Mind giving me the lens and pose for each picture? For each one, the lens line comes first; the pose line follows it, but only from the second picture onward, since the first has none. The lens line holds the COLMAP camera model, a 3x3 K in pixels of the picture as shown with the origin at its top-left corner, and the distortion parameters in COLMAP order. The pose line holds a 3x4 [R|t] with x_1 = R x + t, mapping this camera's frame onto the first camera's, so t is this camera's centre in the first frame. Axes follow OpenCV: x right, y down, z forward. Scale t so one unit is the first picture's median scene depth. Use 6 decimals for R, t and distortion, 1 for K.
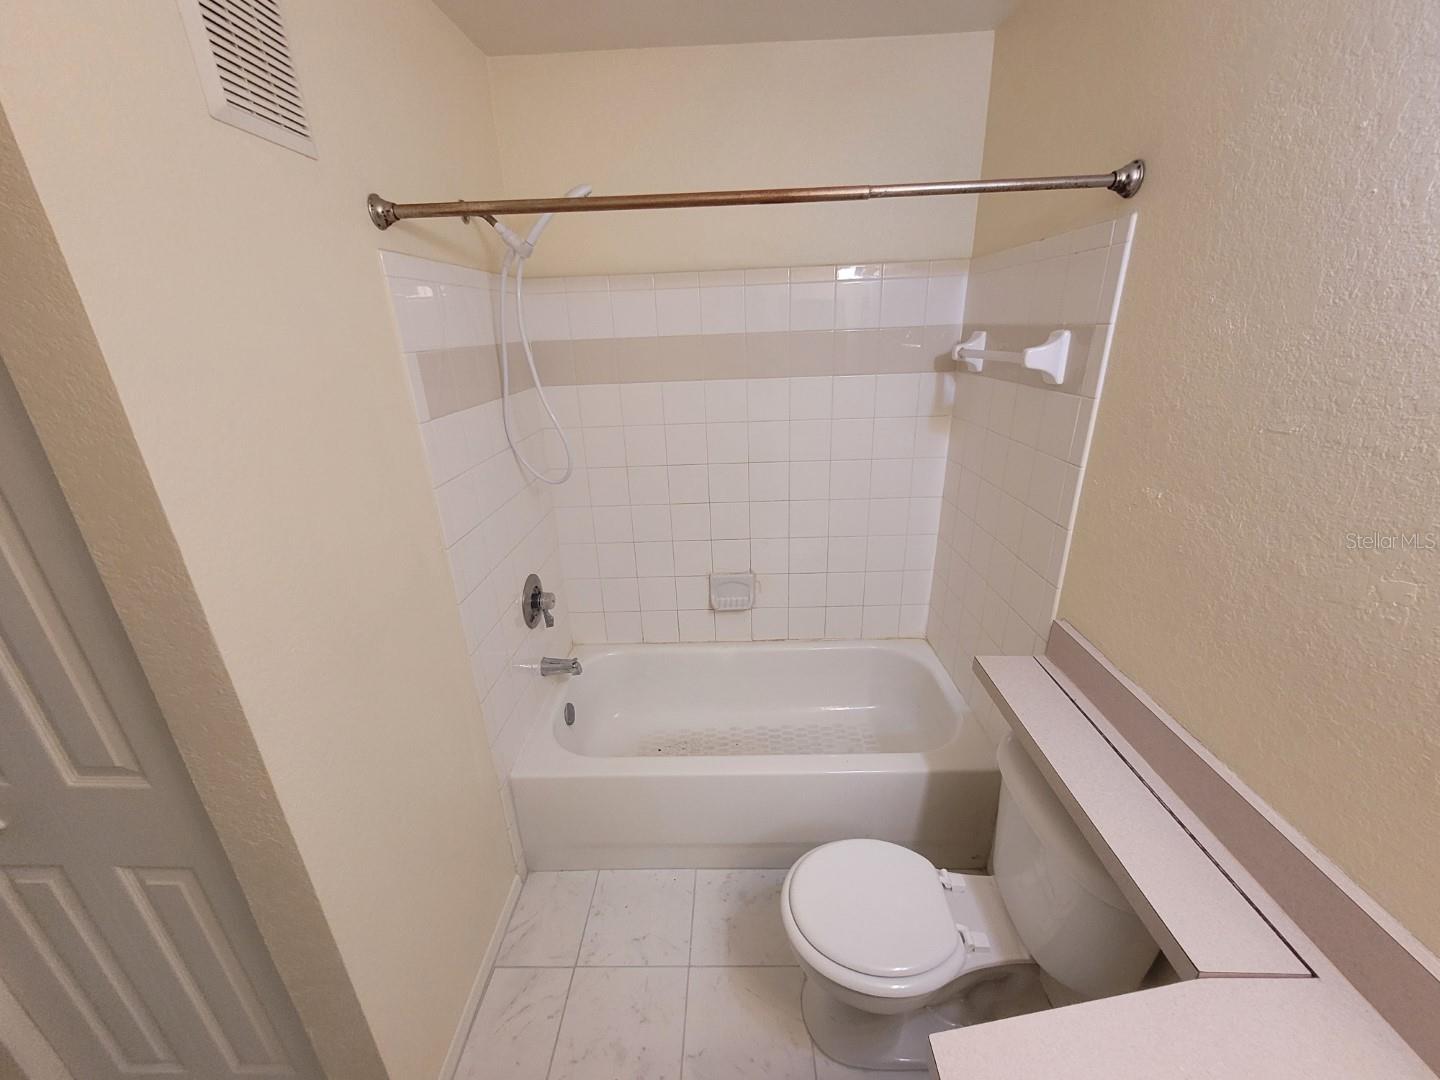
lens RADIAL K [[563.4, 0, 721.6], [0, 563.4, 537.8], [0, 0, 1]] dist [0.000140, 0.000248]
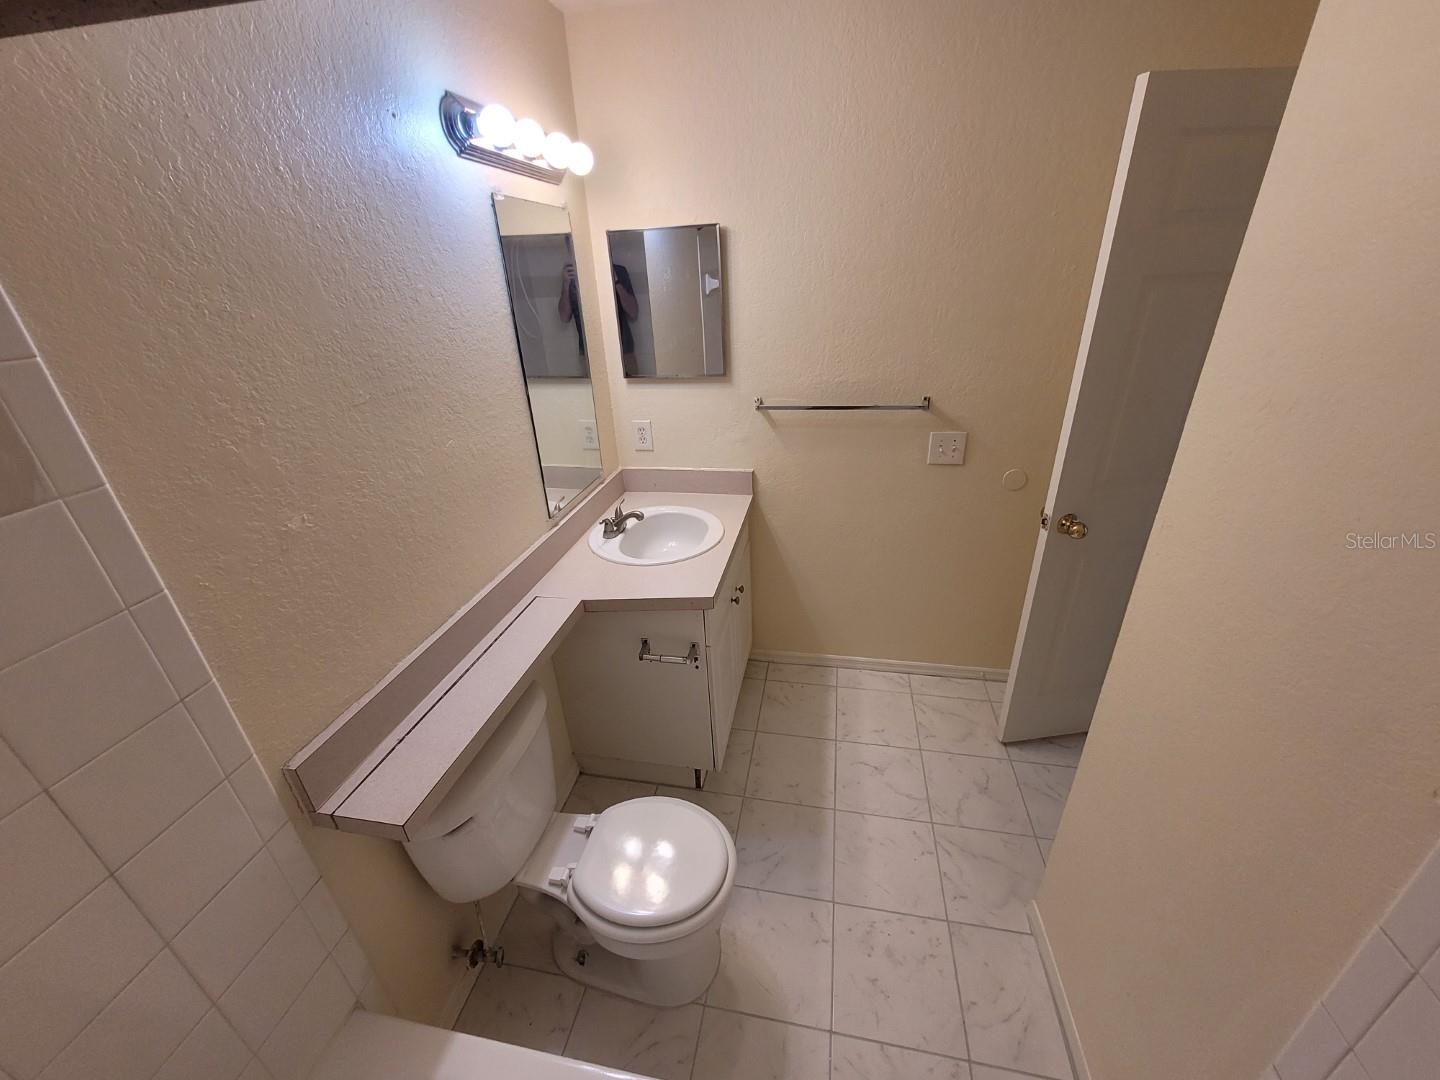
lens RADIAL K [[563.4, 0, 721.6], [0, 563.4, 537.8], [0, 0, 1]] dist [0.000140, 0.000248]
pose [[-0.981269, -0.012083, 0.192263, -0.073753], [0.131231, 0.688711, 0.713061, -0.625024], [-0.141030, 0.724935, -0.674225, 1.560335]]
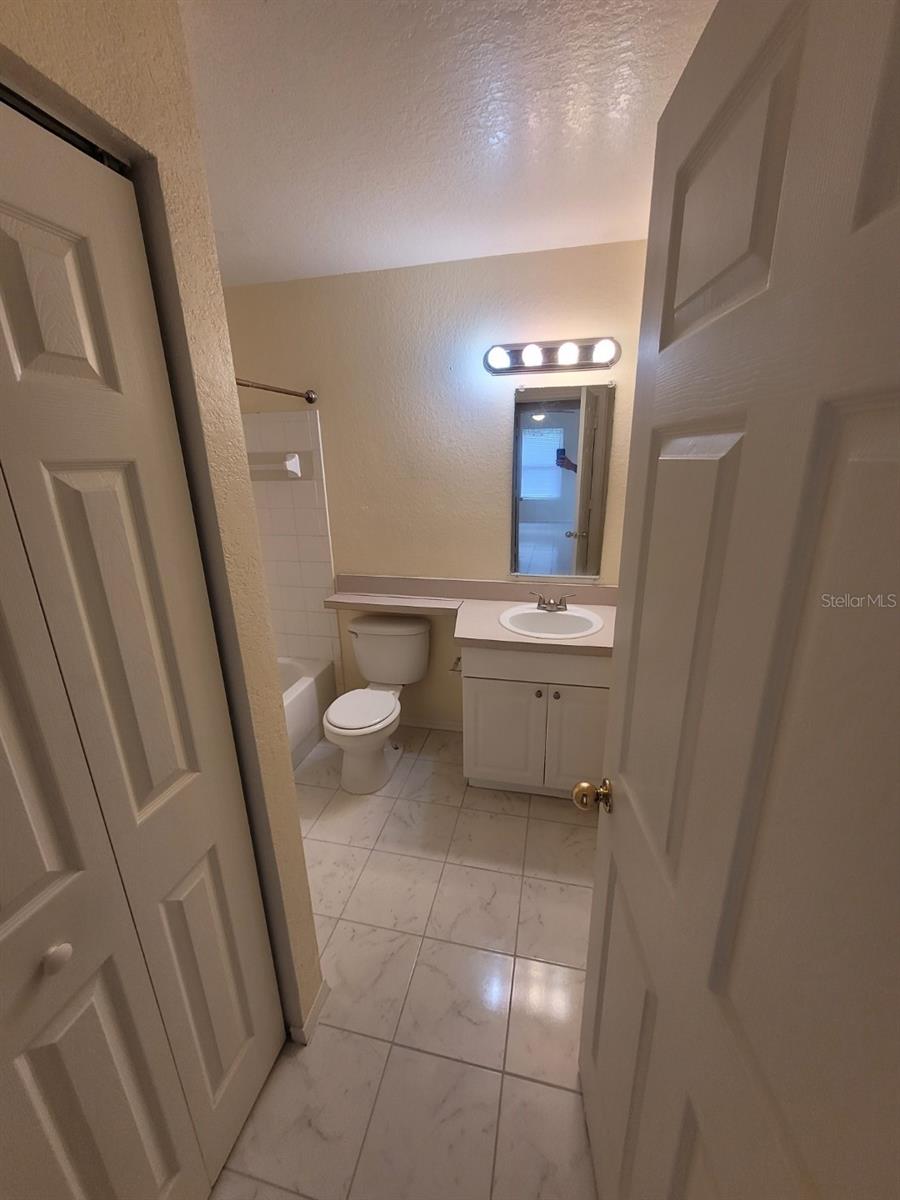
lens RADIAL K [[469.5, 0, 460.7], [0, 469.5, 603.9], [0, 0, 1]] dist [0.000140, 0.000248]
pose [[0.207058, -0.275597, 0.938708, -1.528062], [0.365647, 0.911768, 0.187034, 0.100267], [-0.907430, 0.304509, 0.289560, 0.017462]]
